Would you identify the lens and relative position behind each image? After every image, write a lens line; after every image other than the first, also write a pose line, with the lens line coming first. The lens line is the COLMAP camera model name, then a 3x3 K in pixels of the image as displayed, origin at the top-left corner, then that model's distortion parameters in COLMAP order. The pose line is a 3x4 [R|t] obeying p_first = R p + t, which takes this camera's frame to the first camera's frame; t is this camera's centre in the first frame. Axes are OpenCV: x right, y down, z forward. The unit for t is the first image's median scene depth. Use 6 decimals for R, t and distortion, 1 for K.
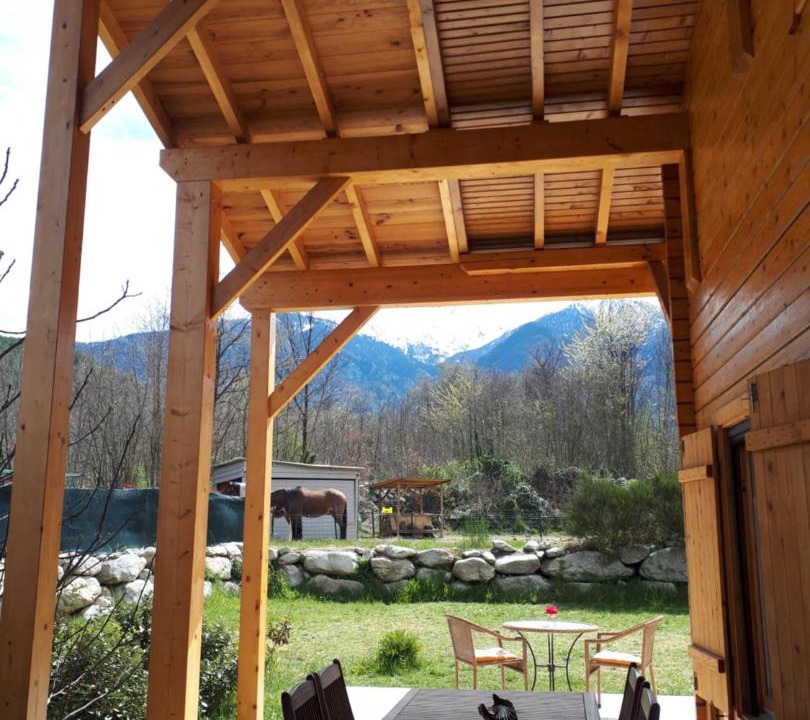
lens RADIAL K [[890.2, 0, 405.0], [0, 890.2, 360.0], [0, 0, 1]] dist [0.143981, -0.178338]
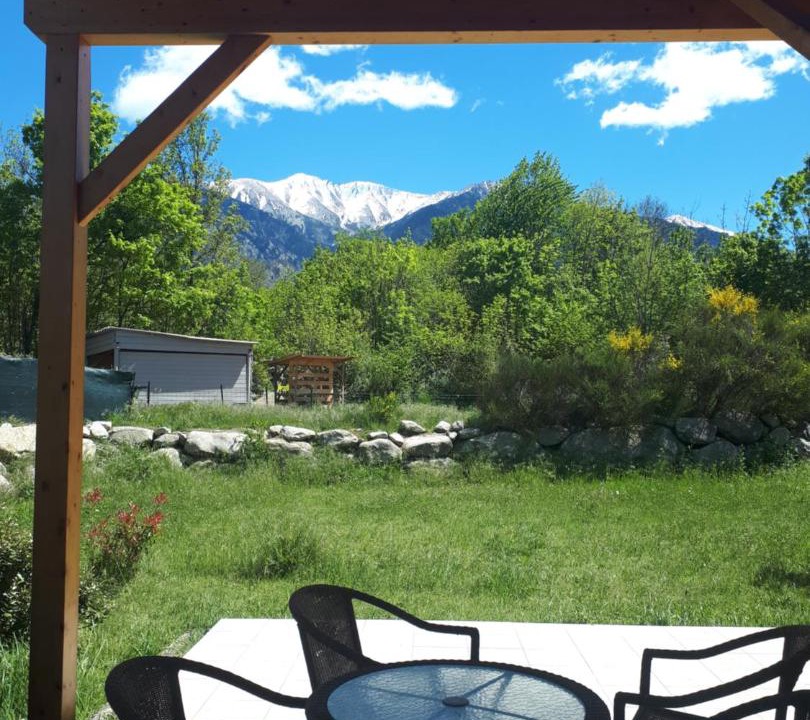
lens RADIAL K [[888.3, 0, 415.0], [0, 888.3, 382.9], [0, 0, 1]] dist [0.141735, -0.010542]
pose [[0.991982, 0.011051, 0.125897, -0.001928], [-0.030675, 0.987435, 0.155019, 0.024925], [-0.122602, -0.157638, 0.979857, 0.129988]]
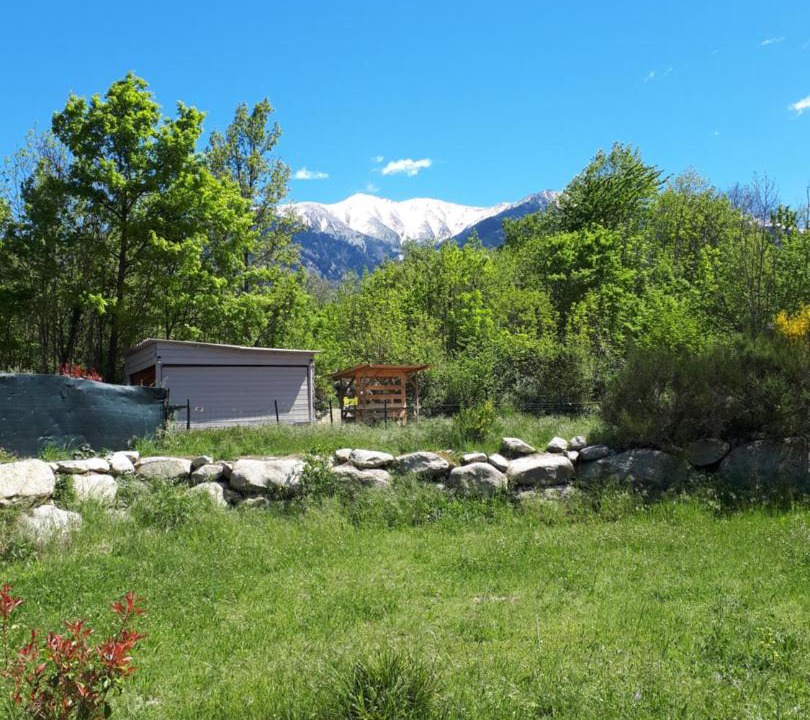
lens RADIAL K [[890.2, 0, 405.0], [0, 890.2, 360.0], [0, 0, 1]] dist [0.143981, -0.178338]
pose [[0.998813, -0.022513, 0.043187, -0.007649], [0.017484, 0.993387, 0.113475, 0.062151], [-0.045456, -0.112585, 0.992602, 0.329208]]
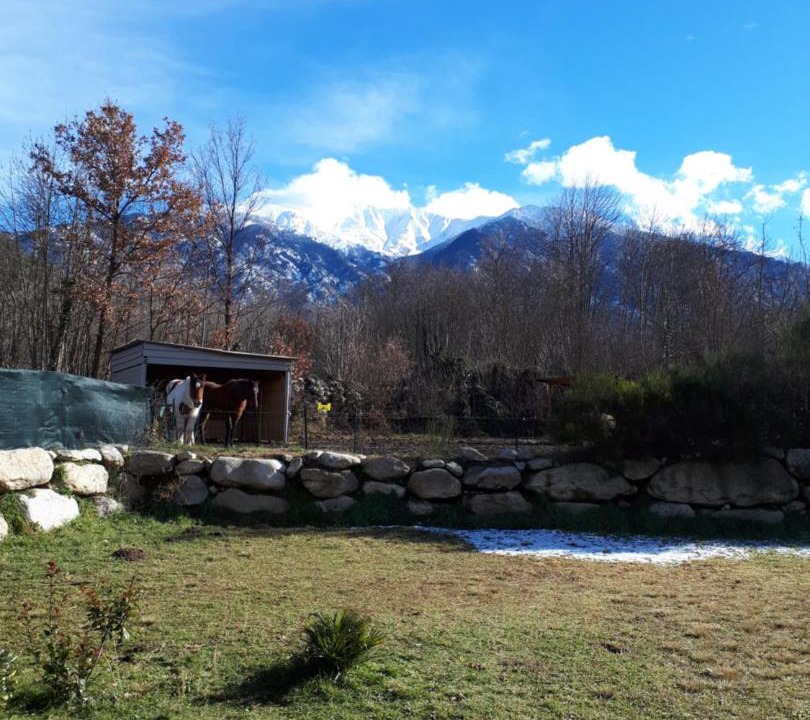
lens RADIAL K [[890.2, 0, 405.0], [0, 890.2, 360.0], [0, 0, 1]] dist [0.143981, -0.178338]
pose [[0.997287, 0.025466, 0.069070, -0.004577], [-0.032710, 0.993844, 0.105854, 0.047698], [-0.065949, -0.107826, 0.991980, 0.255576]]
